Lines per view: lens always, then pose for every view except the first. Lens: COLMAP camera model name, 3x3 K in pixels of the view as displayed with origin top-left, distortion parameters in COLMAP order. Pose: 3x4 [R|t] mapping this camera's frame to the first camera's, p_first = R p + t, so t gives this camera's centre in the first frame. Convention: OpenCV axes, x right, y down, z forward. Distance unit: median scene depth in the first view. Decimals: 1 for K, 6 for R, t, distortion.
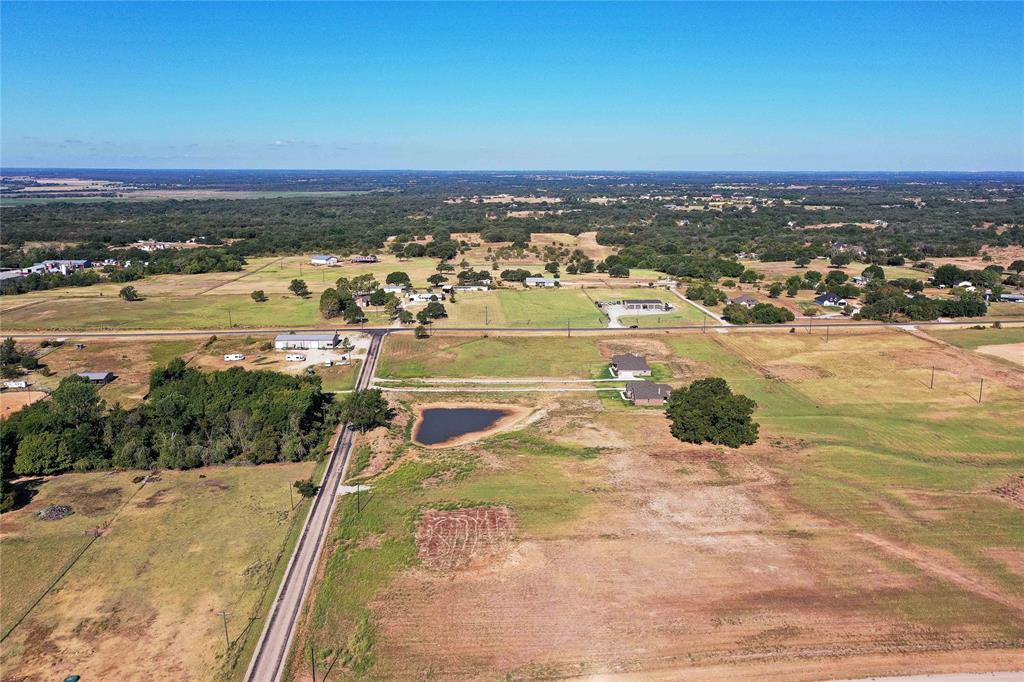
lens RADIAL K [[814.4, 0, 512.0], [0, 814.4, 341.0], [0, 0, 1]] dist [0.007361, 0.005721]
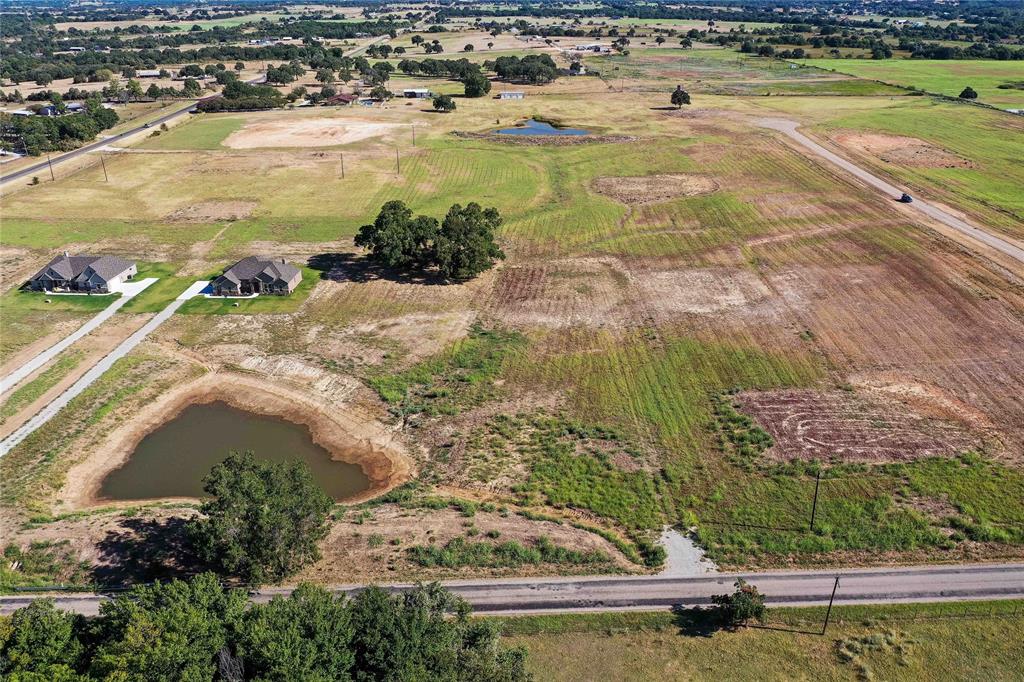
lens RADIAL K [[803.4, 0, 512.0], [0, 803.4, 341.0], [0, 0, 1]] dist [0.008935, -0.002750]
pose [[0.061648, -0.400723, 0.914123, -0.387748], [0.217345, 0.899276, 0.379557, -0.079763], [-0.974146, 0.175281, 0.142534, 0.692061]]
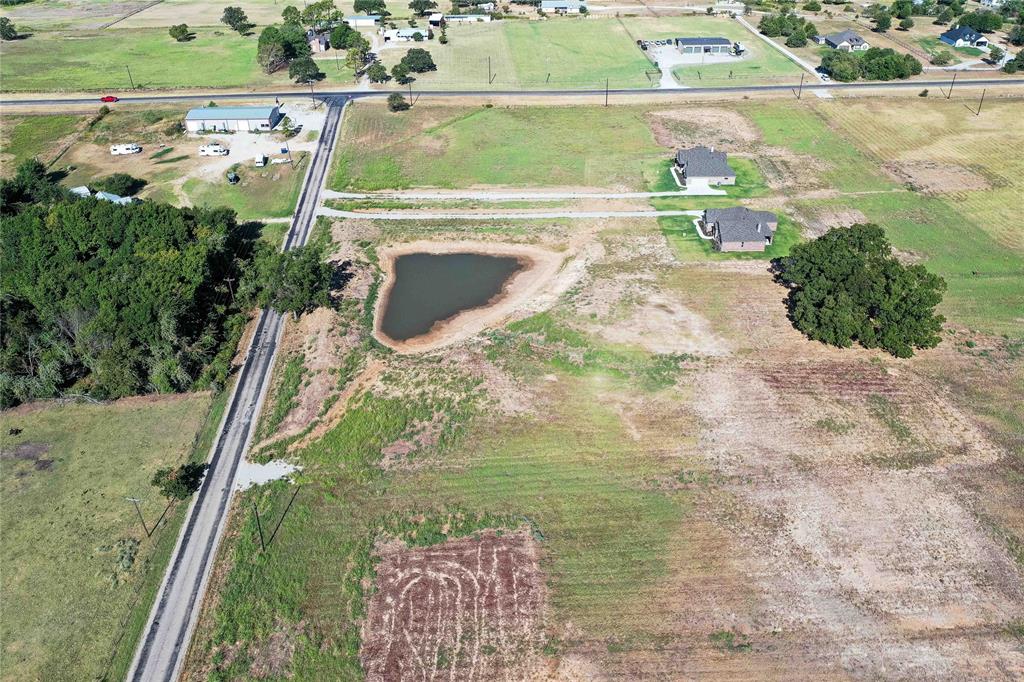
lens RADIAL K [[814.4, 0, 512.0], [0, 814.4, 341.0], [0, 0, 1]] dist [0.007361, 0.005721]
pose [[0.999974, -0.002385, -0.006781, -0.010124], [0.004558, 0.939792, 0.341716, -0.070539], [0.005557, -0.341738, 0.939779, 0.336525]]
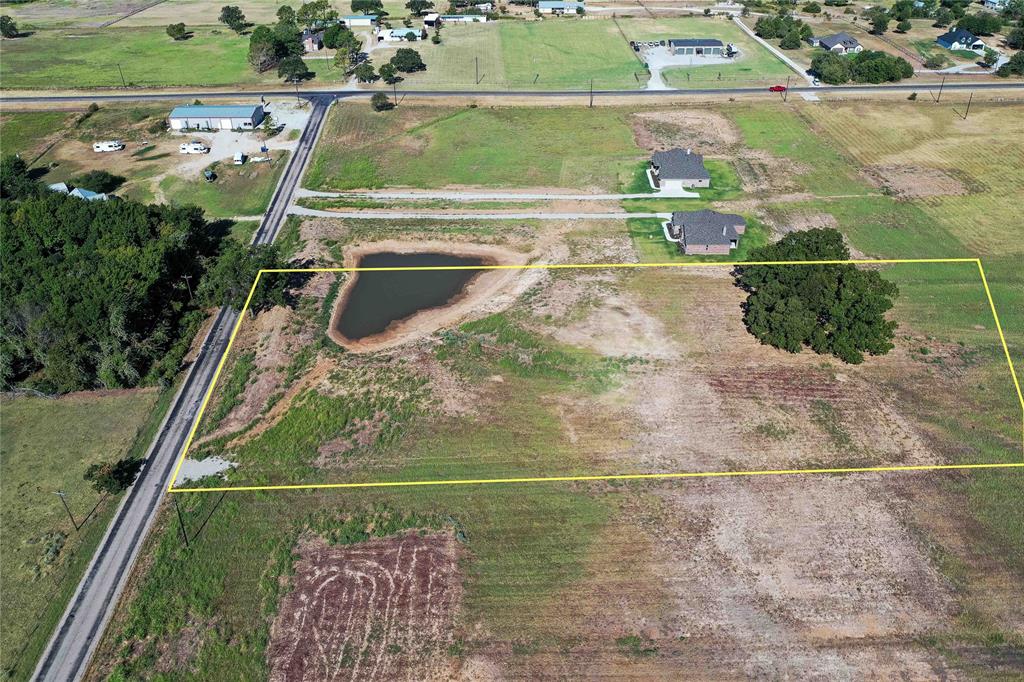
lens RADIAL K [[814.4, 0, 512.0], [0, 814.4, 341.0], [0, 0, 1]] dist [0.007361, 0.005721]
pose [[0.999528, 0.011118, -0.028633, 0.030452], [-0.000669, 0.939846, 0.341597, -0.070974], [0.030709, -0.341417, 0.939410, 0.337057]]
